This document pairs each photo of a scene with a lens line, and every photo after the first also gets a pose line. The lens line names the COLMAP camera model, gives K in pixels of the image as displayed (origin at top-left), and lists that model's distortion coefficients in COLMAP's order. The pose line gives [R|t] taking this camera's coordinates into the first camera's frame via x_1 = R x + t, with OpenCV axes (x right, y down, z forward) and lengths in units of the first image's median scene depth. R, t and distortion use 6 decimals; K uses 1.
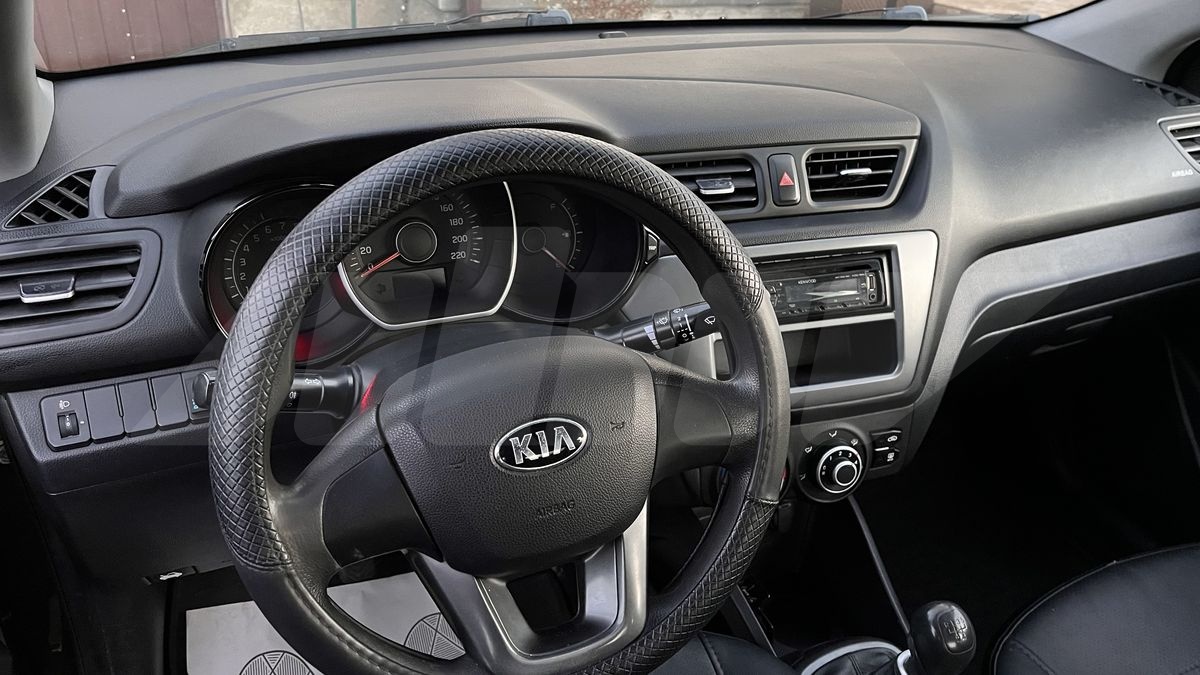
lens RADIAL K [[899.6, 0, 599.5], [0, 899.6, 326.5], [0, 0, 1]] dist [0.055040, -0.087889]
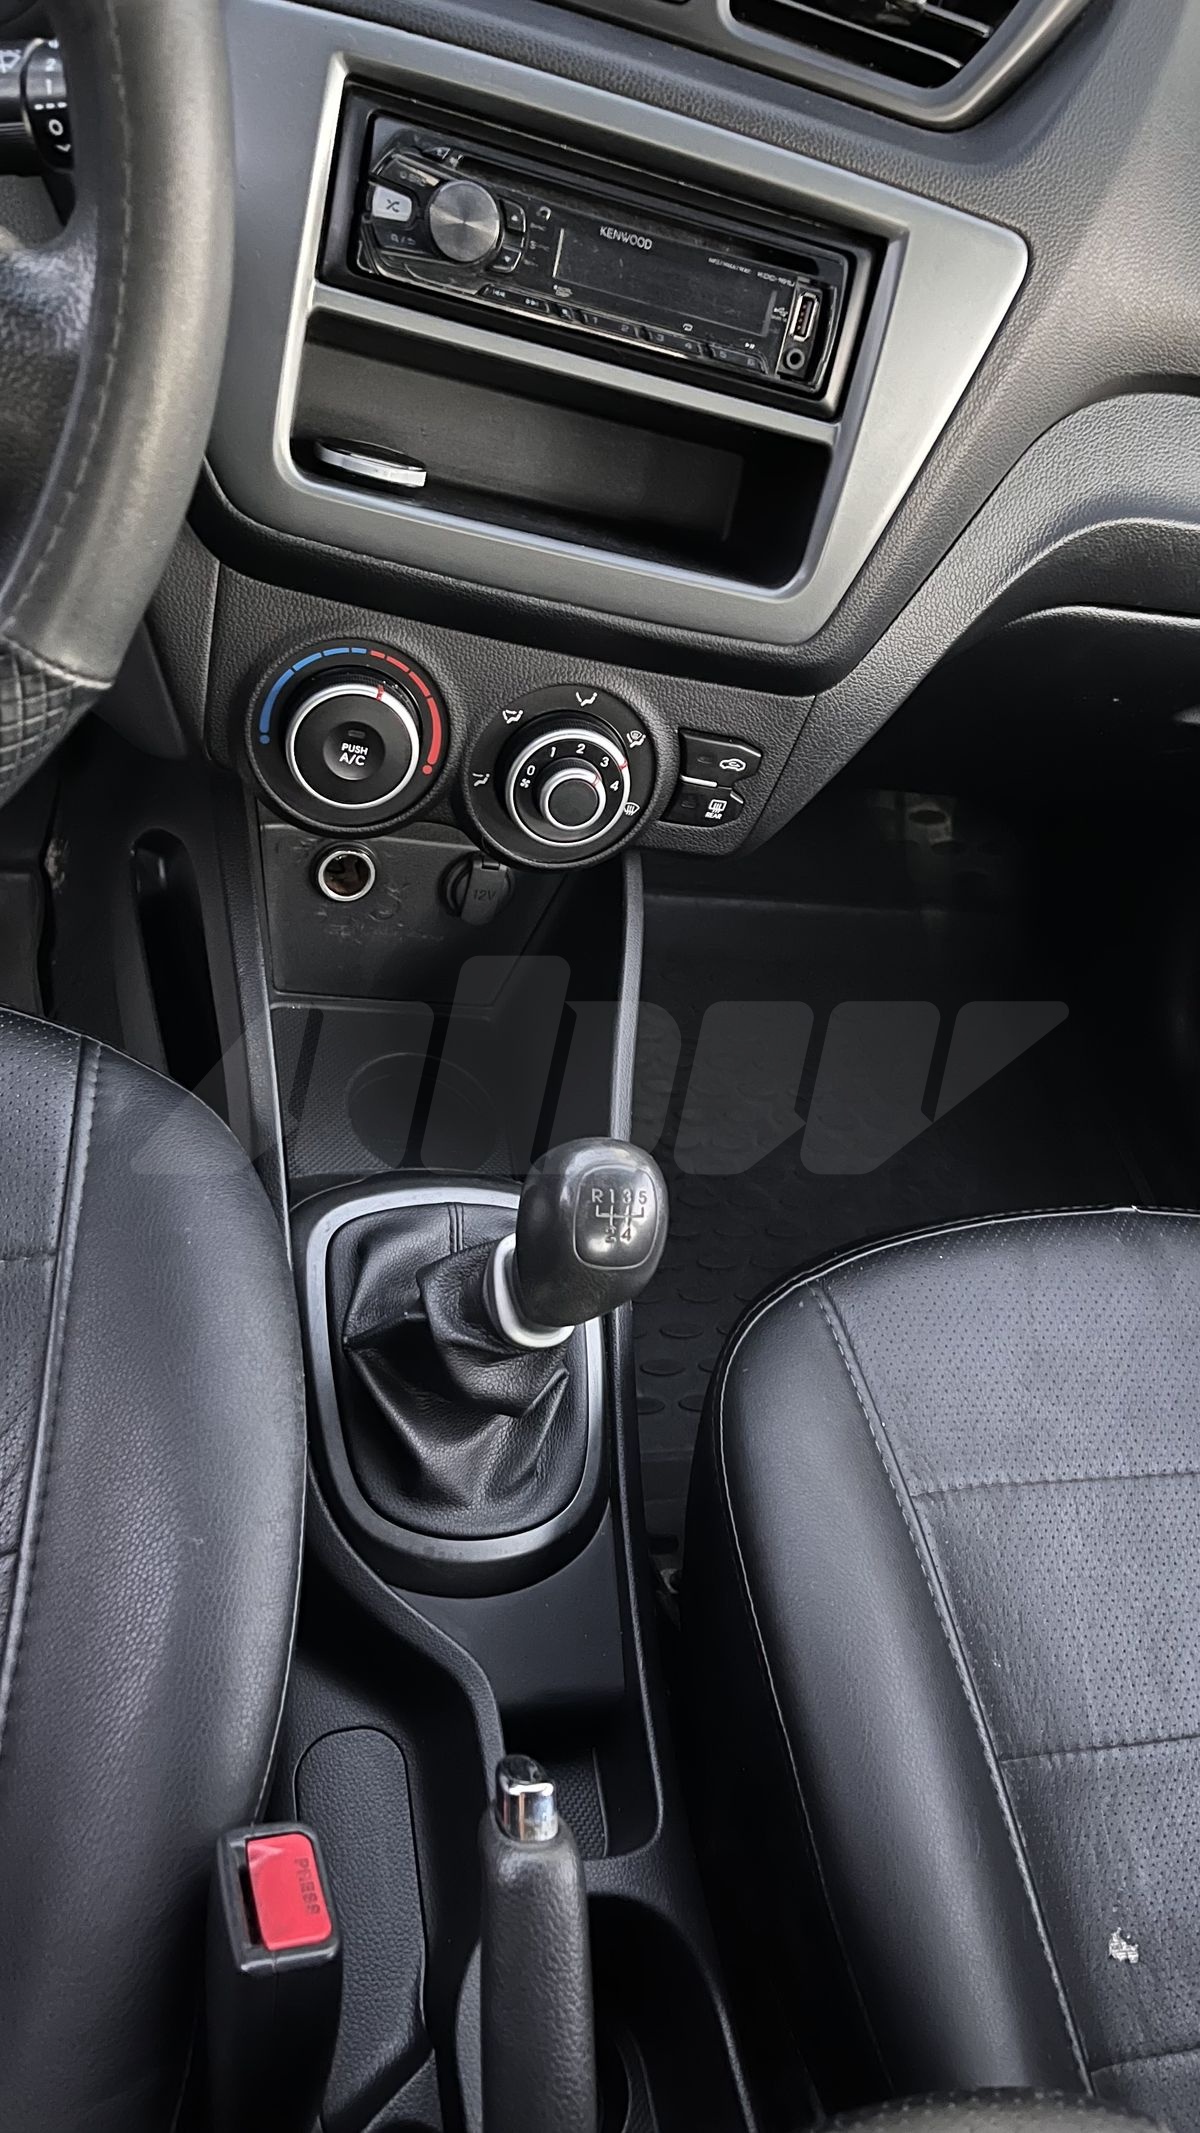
lens RADIAL K [[1599.0, 0, 600.0], [0, 1599.0, 1066.5], [0, 0, 1]] dist [0.055040, -0.087889]
pose [[0.947255, 0.310111, 0.080867, 0.261147], [-0.320317, 0.908047, 0.269902, 0.075142], [0.010269, -0.281569, 0.959486, 0.291999]]
